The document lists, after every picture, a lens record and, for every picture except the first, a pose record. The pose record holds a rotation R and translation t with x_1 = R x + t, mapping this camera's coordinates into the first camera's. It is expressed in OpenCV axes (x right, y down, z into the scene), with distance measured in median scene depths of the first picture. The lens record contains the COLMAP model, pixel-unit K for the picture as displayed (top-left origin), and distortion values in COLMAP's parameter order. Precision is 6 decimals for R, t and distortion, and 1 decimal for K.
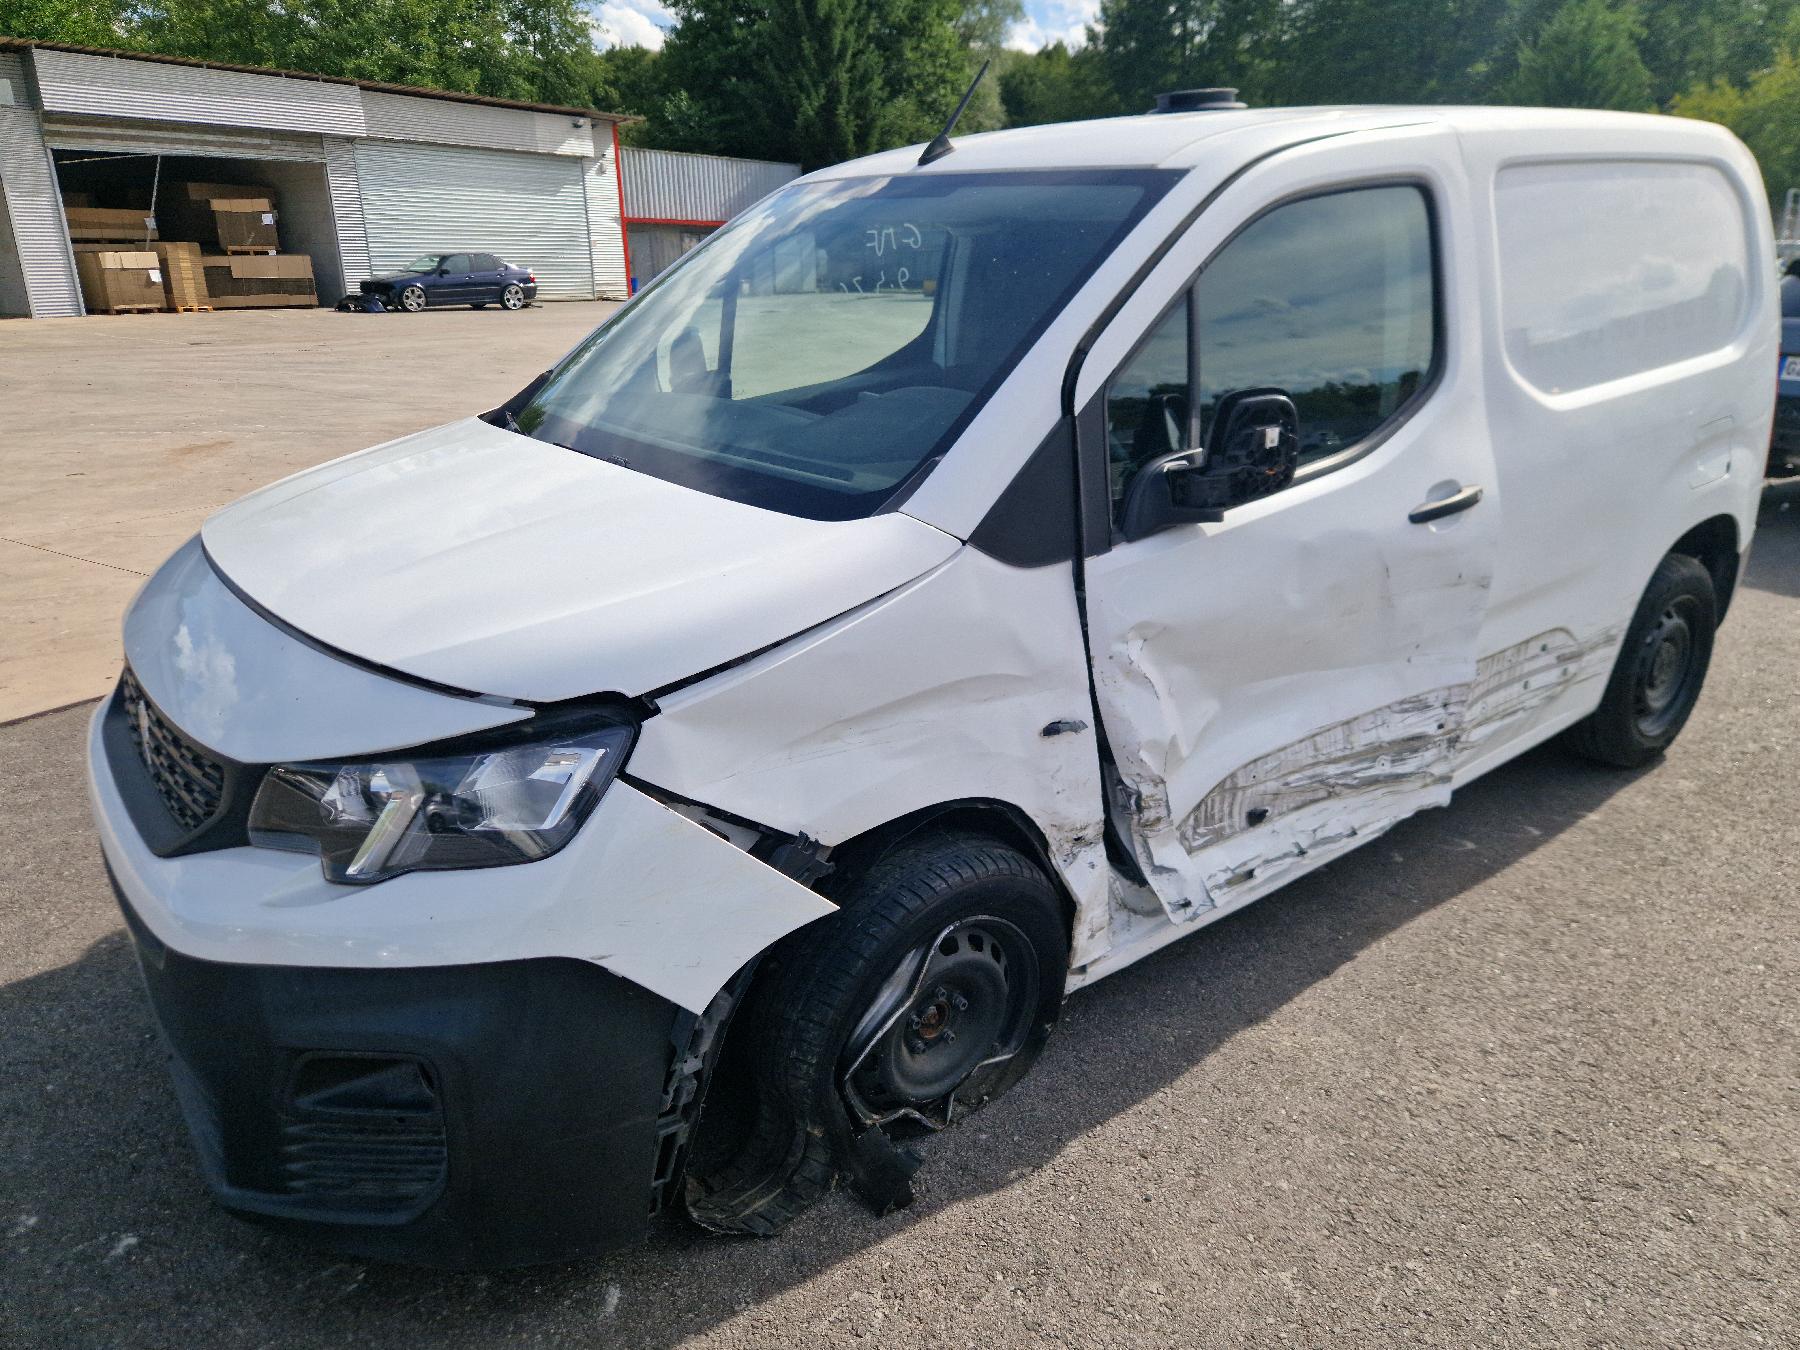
lens RADIAL K [[1239.7, 0, 899.4], [0, 1239.7, 687.4], [0, 0, 1]] dist [0.051290, -0.001052]
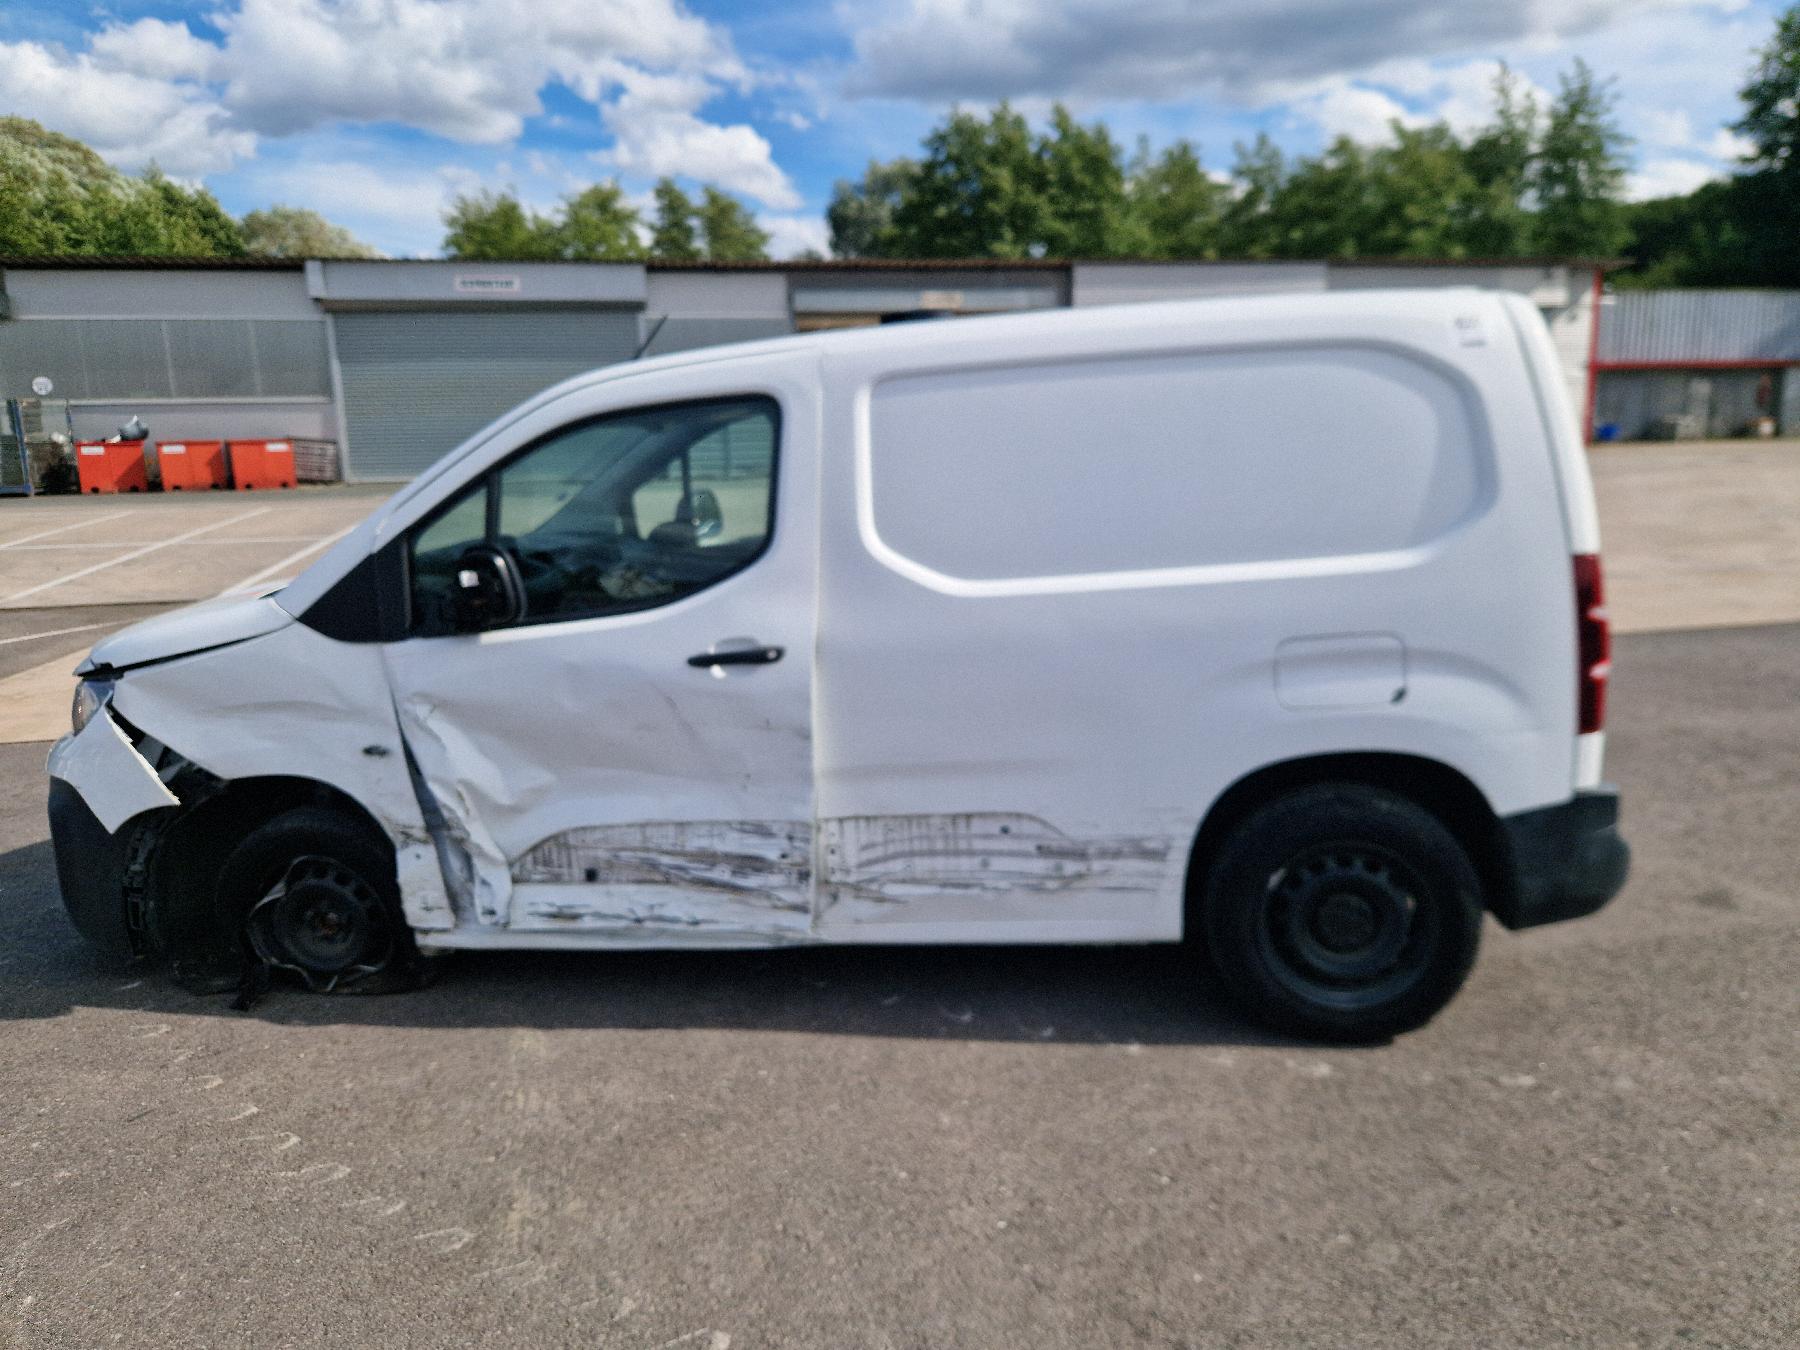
lens RADIAL K [[1215.7, 0, 862.8], [0, 1215.7, 673.8], [0, 0, 1]] dist [0.043159, -0.035016]
pose [[0.687835, 0.131501, -0.713856, 1.330630], [-0.213800, 0.976528, -0.026118, -0.123504], [0.693666, 0.170588, 0.699805, 0.278081]]
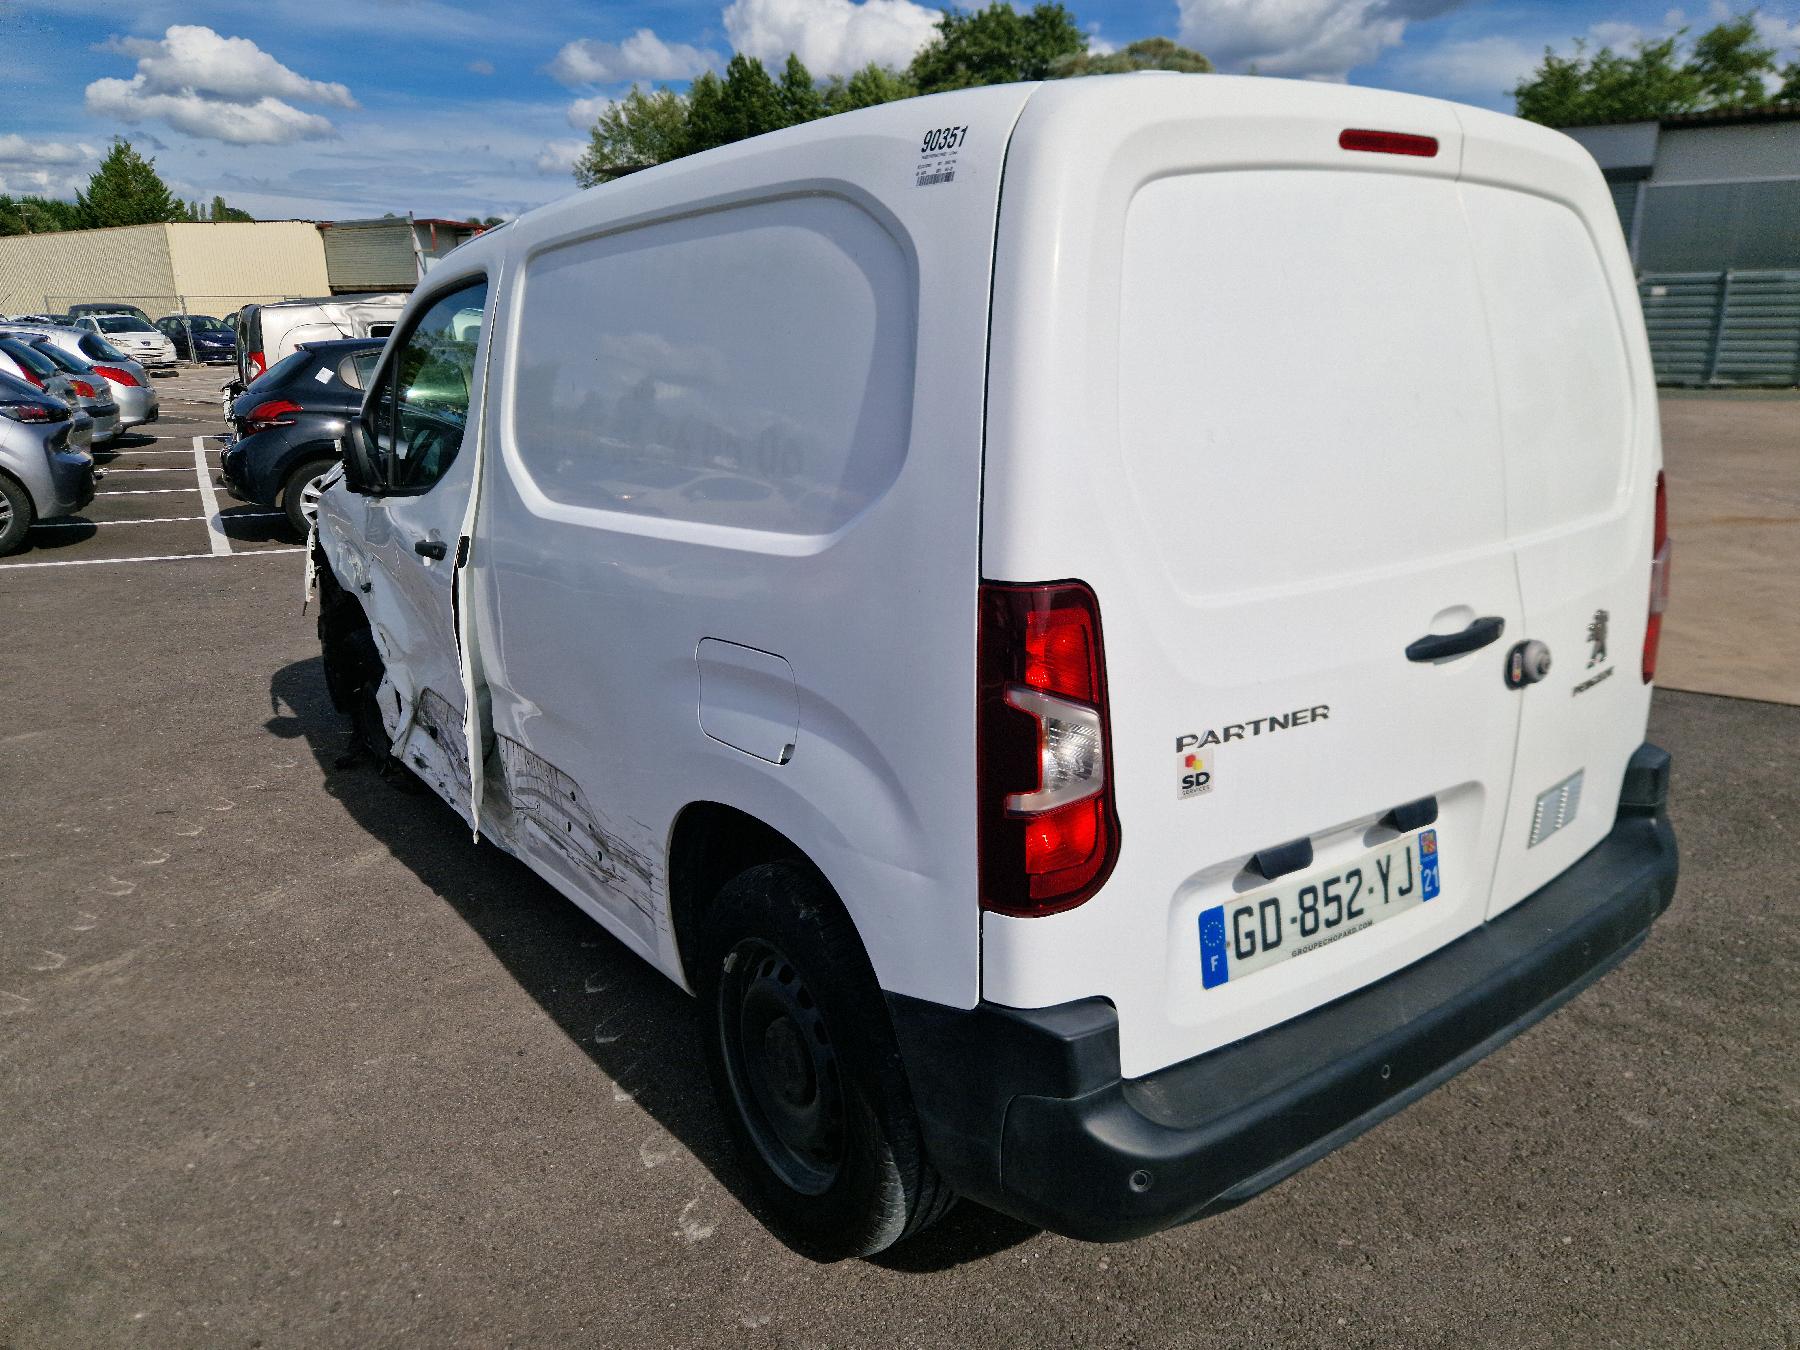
lens RADIAL K [[1182.1, 0, 900.0], [0, 1182.1, 675.0], [0, 0, 1]] dist [0.030827, -0.003563]
pose [[-0.011135, 0.281924, -0.959372, 1.515434], [-0.323530, 0.906809, 0.270233, -0.475517], [0.946152, 0.313395, 0.081113, 1.352150]]
